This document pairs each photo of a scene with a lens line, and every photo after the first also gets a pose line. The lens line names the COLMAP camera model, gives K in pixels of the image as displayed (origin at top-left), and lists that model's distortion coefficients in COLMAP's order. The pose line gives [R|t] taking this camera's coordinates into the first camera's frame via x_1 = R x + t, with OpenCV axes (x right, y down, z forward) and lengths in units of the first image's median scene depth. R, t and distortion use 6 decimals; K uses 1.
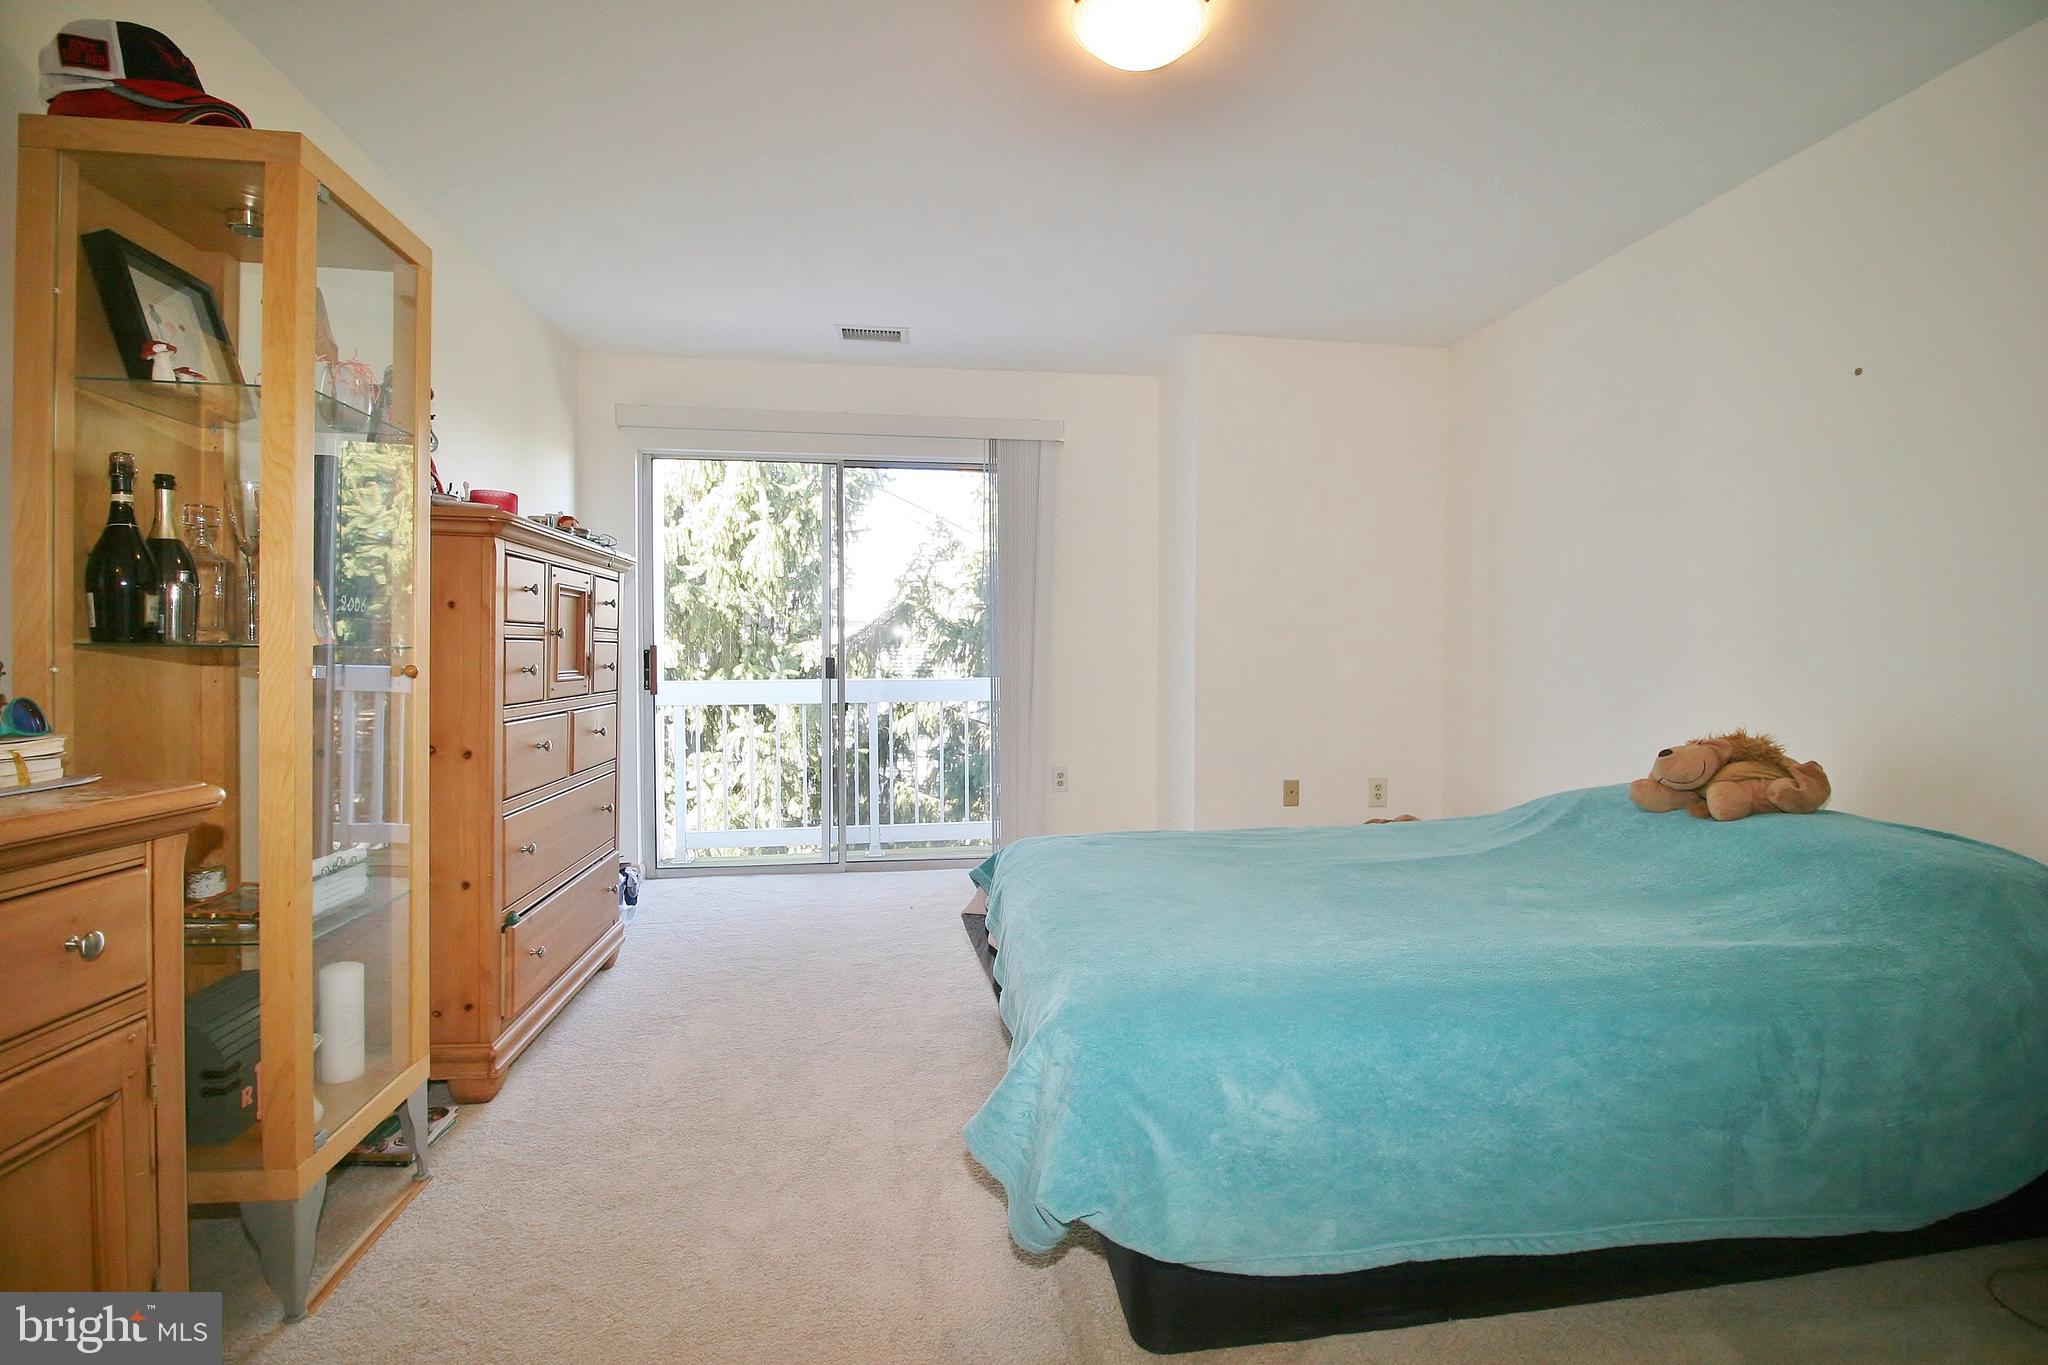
lens RADIAL K [[946.2, 0, 1031.4], [0, 946.2, 666.6], [0, 0, 1]] dist [0.000604, -0.014122]
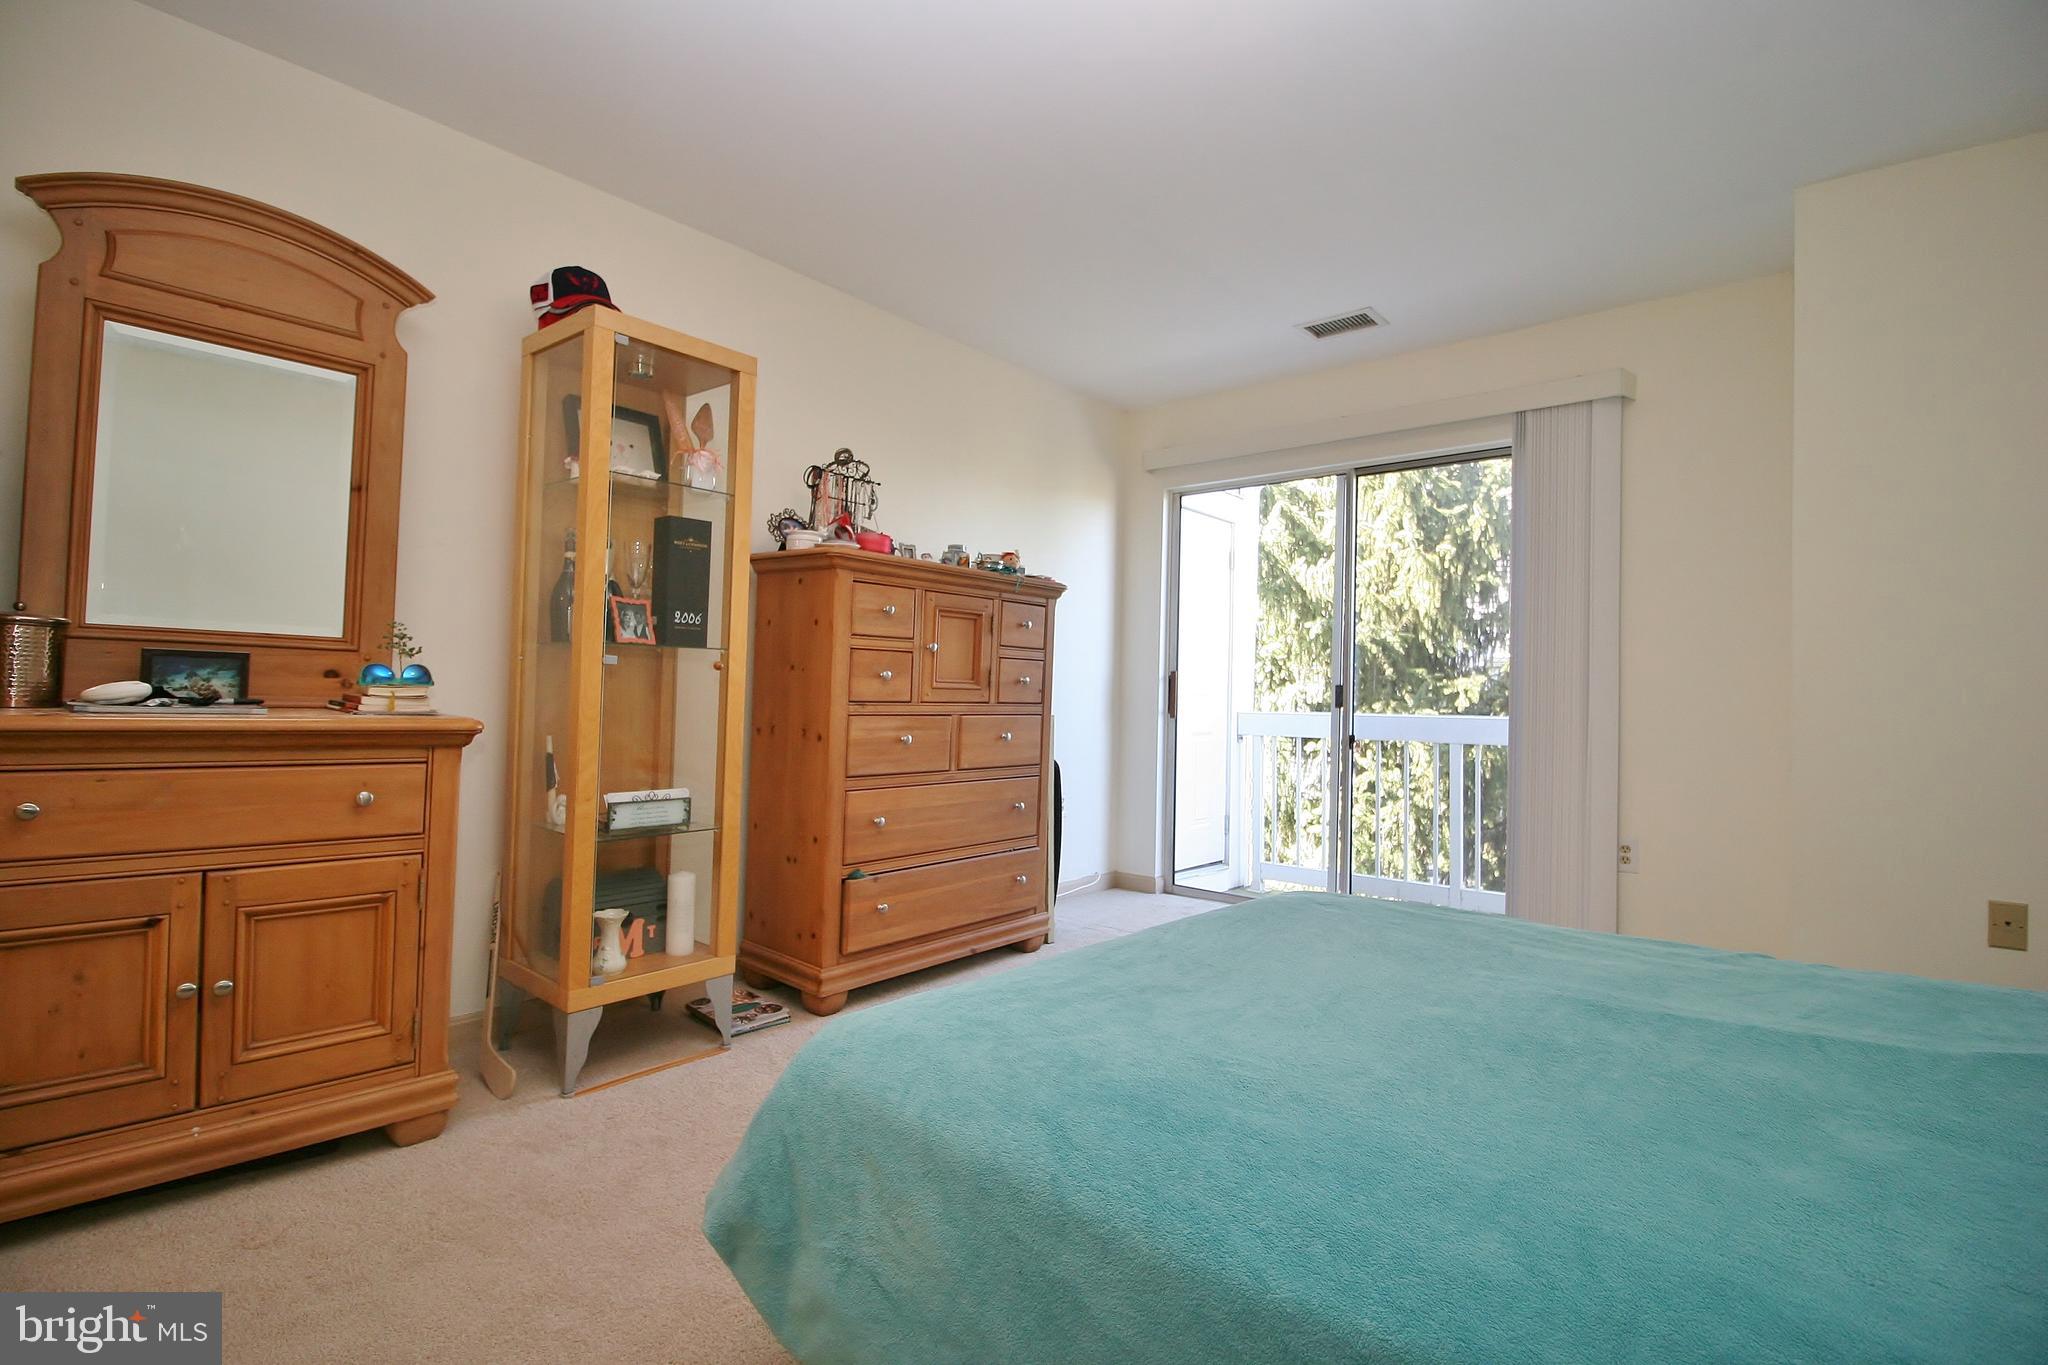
lens RADIAL K [[946.2, 0, 1031.4], [0, 946.2, 666.6], [0, 0, 1]] dist [0.000604, -0.014122]
pose [[0.670959, -0.004244, -0.741483, 0.276746], [-0.033515, 0.998788, -0.036044, 0.016449], [0.740737, 0.049035, 0.670003, 0.171961]]
